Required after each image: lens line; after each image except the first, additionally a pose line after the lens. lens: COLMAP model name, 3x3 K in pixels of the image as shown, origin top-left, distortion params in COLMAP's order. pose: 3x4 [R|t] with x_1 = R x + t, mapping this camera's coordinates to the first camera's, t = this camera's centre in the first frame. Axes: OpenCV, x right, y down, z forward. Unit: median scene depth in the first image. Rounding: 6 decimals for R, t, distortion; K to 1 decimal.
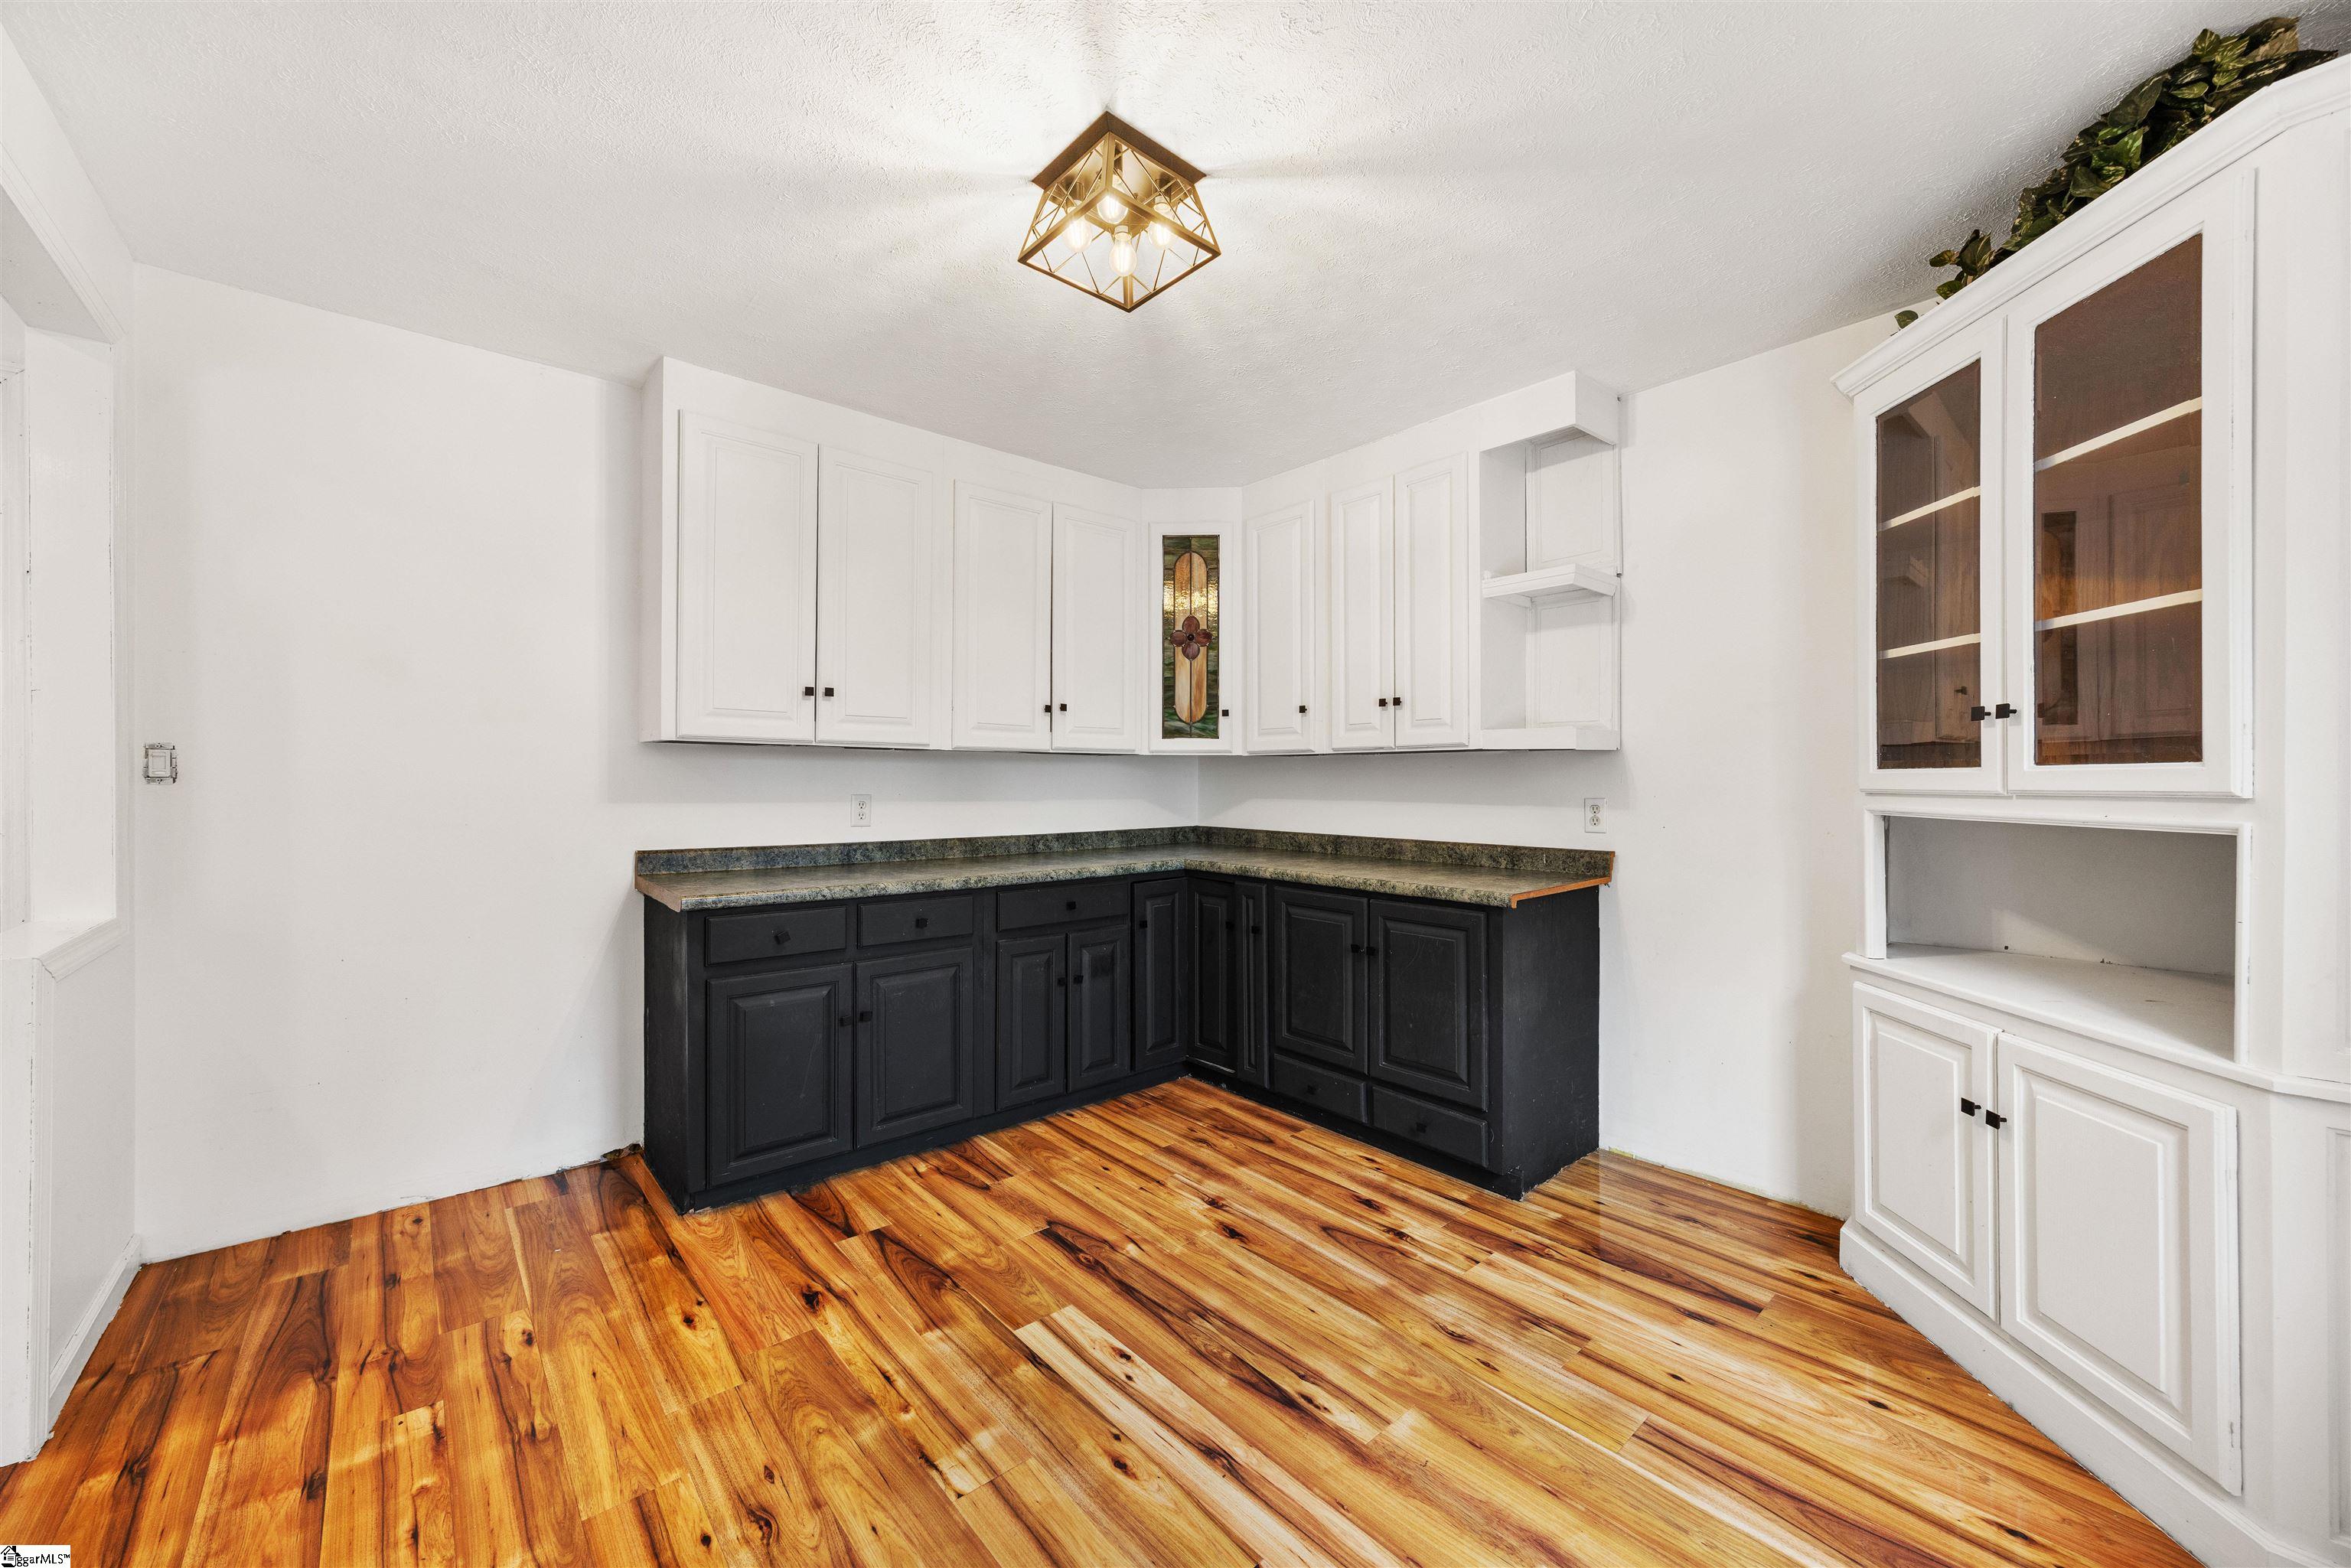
lens RADIAL K [[879.9, 0, 1182.0], [0, 879.9, 769.8], [0, 0, 1]] dist [-0.003626, -0.000027]
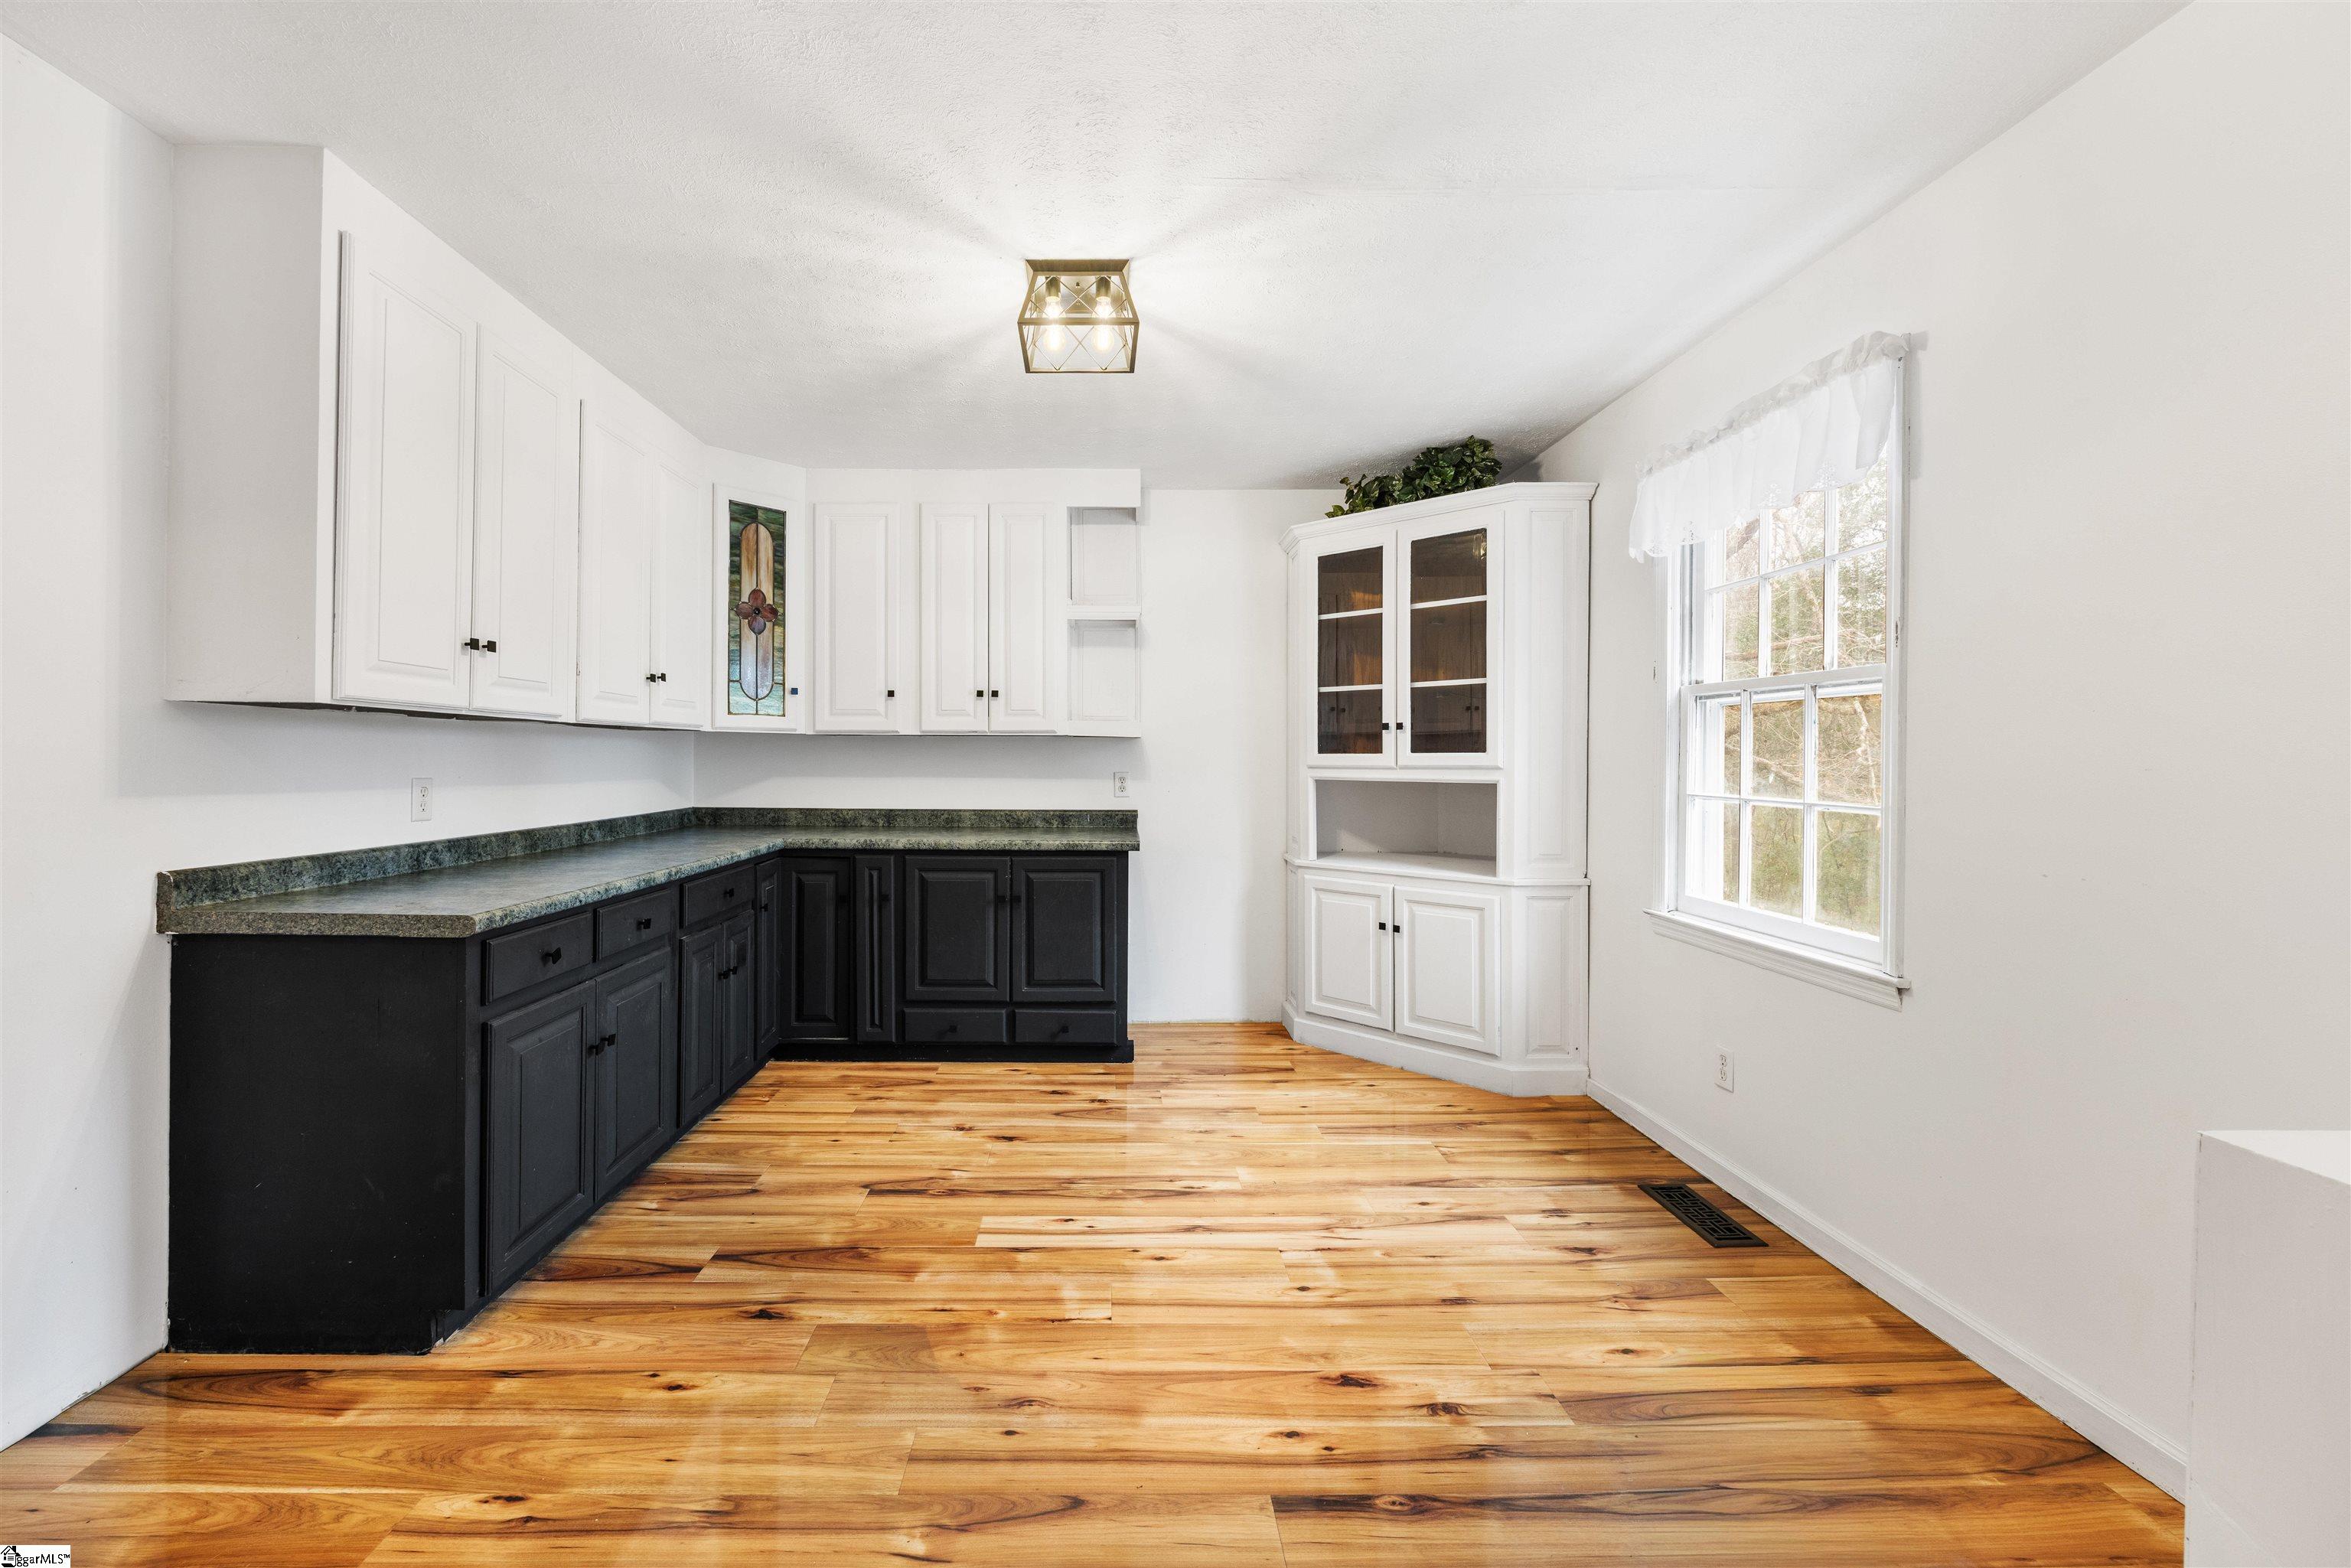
lens RADIAL K [[857.1, 0, 1167.8], [0, 857.1, 739.9], [0, 0, 1]] dist [-0.002620, 0.000011]
pose [[0.666223, 0.016912, 0.745561, -0.606727], [-0.011066, 0.999857, -0.012792, -0.002654], [-0.745670, 0.000272, 0.666315, 0.053746]]
